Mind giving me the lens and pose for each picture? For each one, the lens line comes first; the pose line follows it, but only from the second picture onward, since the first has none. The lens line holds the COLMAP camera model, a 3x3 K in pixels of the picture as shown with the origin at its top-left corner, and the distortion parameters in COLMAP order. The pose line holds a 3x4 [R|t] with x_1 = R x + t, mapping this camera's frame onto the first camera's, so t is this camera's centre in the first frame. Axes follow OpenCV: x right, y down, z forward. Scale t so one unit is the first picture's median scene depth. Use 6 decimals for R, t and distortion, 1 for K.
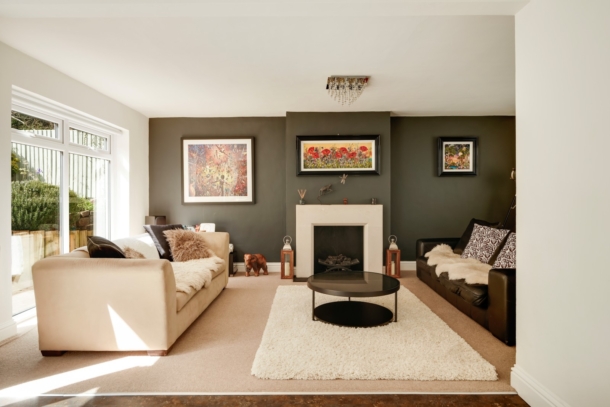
lens RADIAL K [[363.2, 0, 298.4], [0, 363.2, 203.7], [0, 0, 1]] dist [-0.009395, 0.004496]
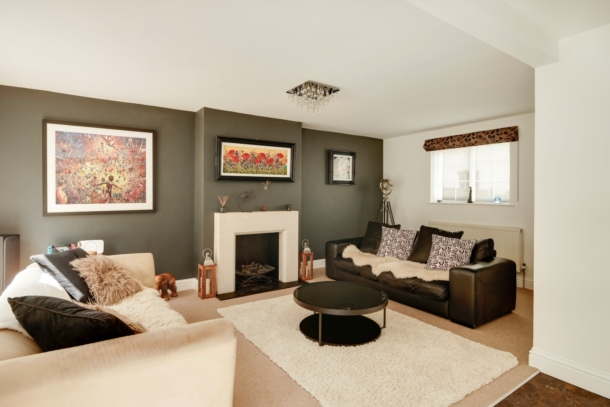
lens RADIAL K [[326.7, 0, 302.1], [0, 326.7, 199.2], [0, 0, 1]] dist [0.000096, -0.001317]
pose [[0.822987, -0.002569, 0.568055, -0.287352], [0.003963, 0.999991, -0.001218, -0.028782], [-0.568047, 0.003254, 0.822990, 0.216345]]
